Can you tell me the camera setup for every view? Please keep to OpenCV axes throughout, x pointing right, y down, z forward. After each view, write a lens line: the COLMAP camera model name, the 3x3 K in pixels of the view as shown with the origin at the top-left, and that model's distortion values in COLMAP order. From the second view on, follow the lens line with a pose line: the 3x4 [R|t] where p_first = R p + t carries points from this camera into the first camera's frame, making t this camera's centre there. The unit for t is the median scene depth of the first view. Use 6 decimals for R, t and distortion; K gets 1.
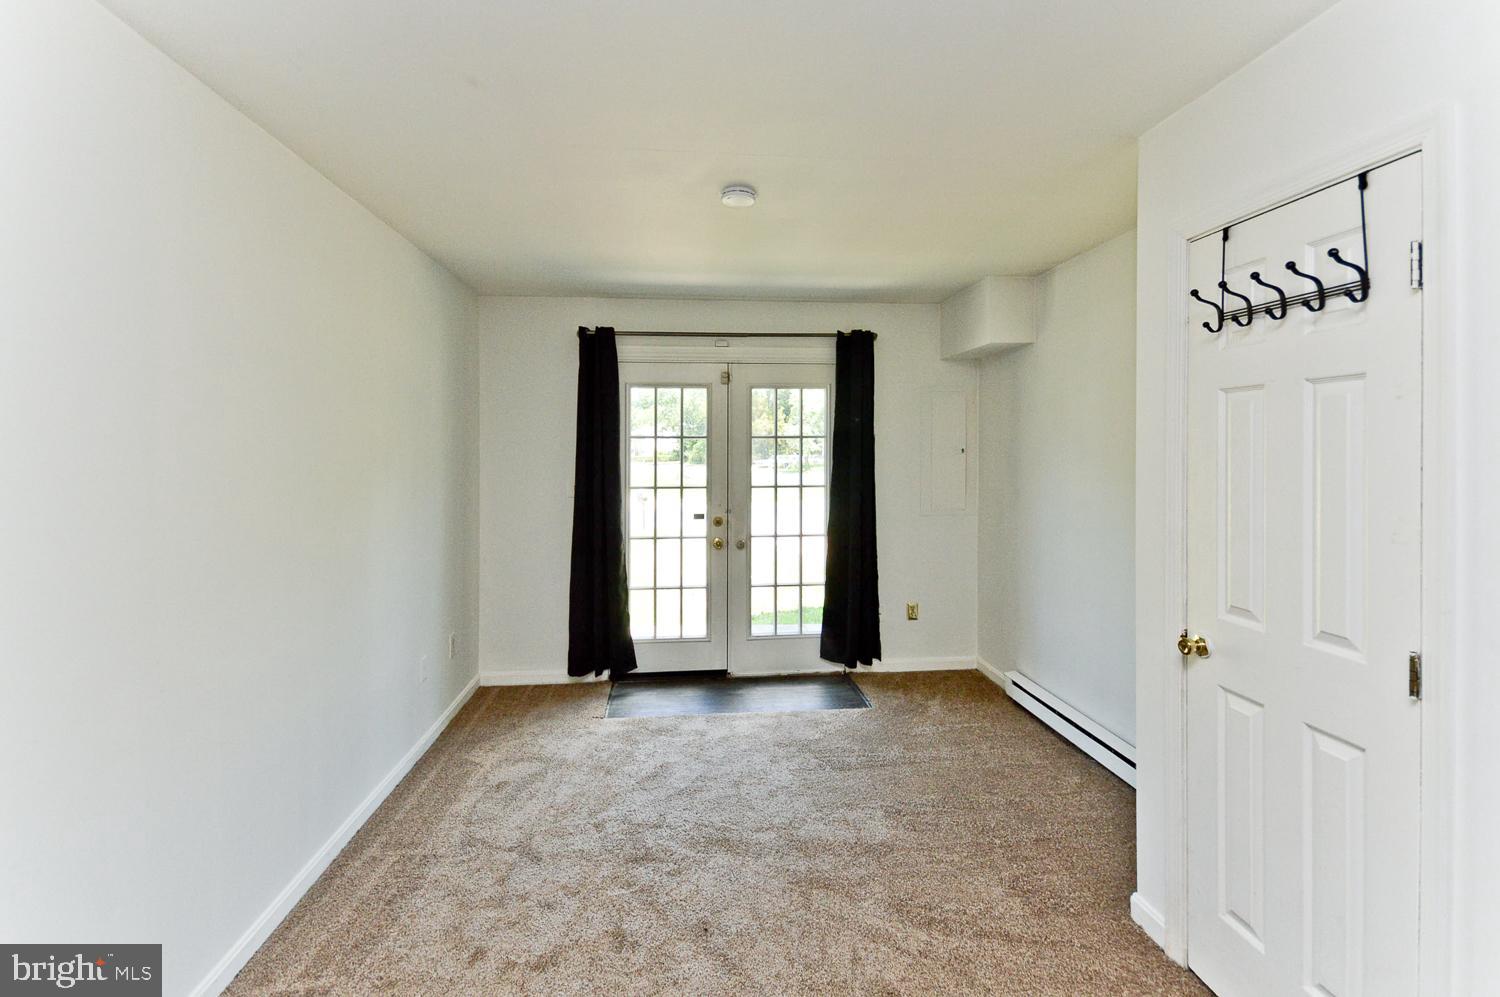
lens RADIAL K [[691.5, 0, 752.6], [0, 691.5, 457.0], [0, 0, 1]] dist [0.001302, 0.000106]
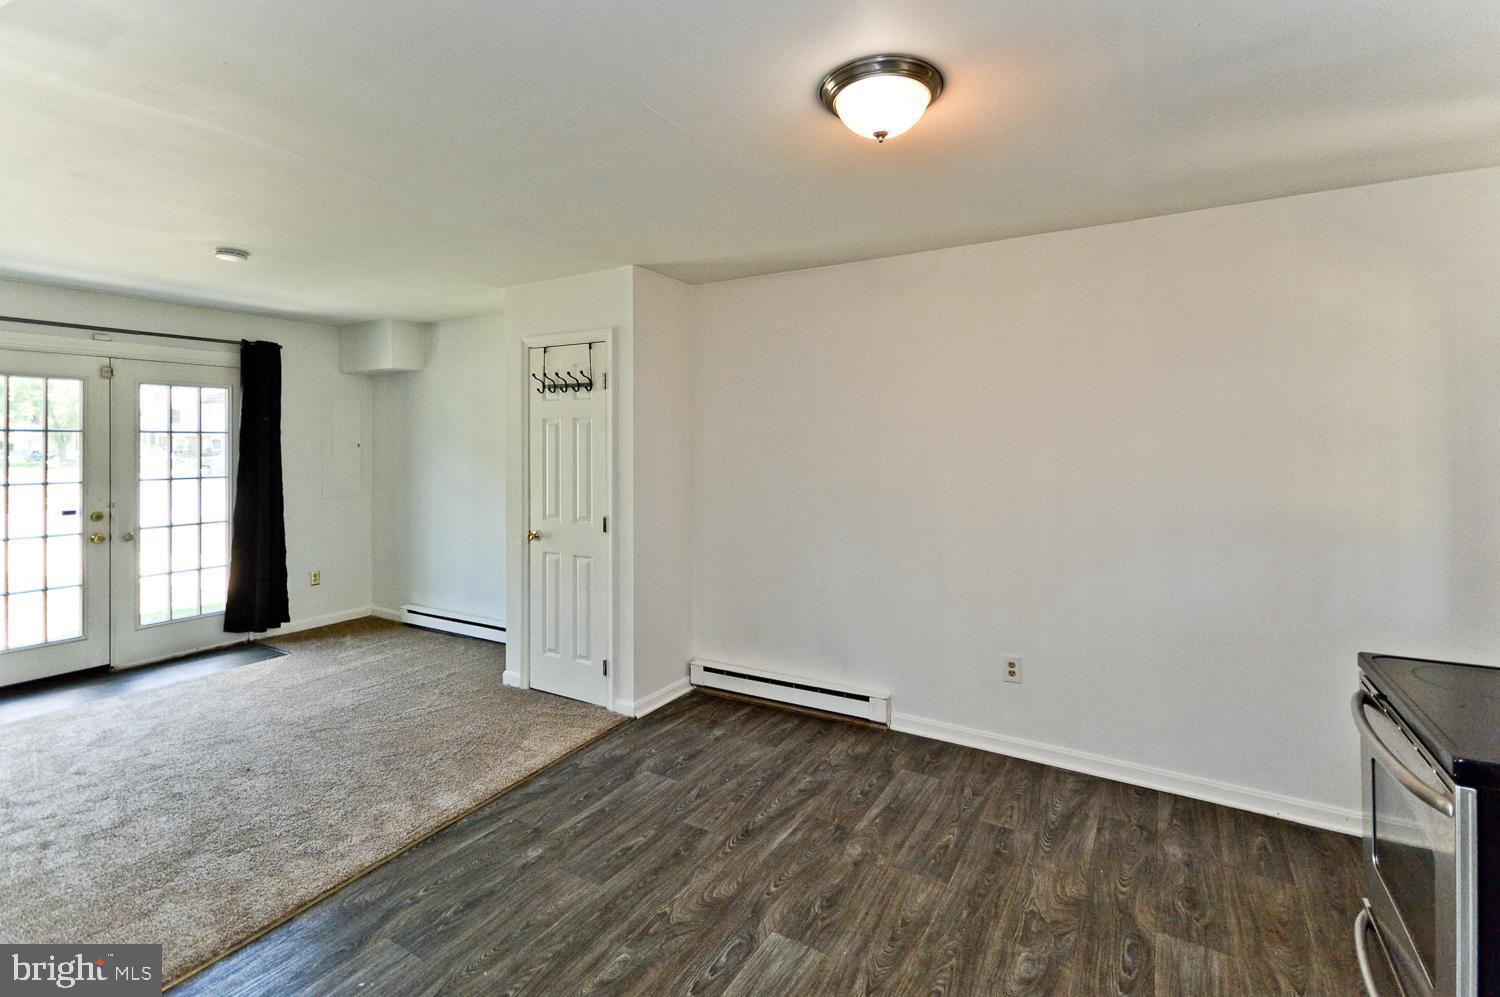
lens RADIAL K [[691.5, 0, 752.6], [0, 691.5, 457.0], [0, 0, 1]] dist [0.001302, 0.000106]
pose [[0.604835, -0.012929, 0.796246, -0.272842], [0.006514, 0.999915, 0.011289, 0.003278], [-0.796324, -0.001641, 0.604868, -0.349706]]
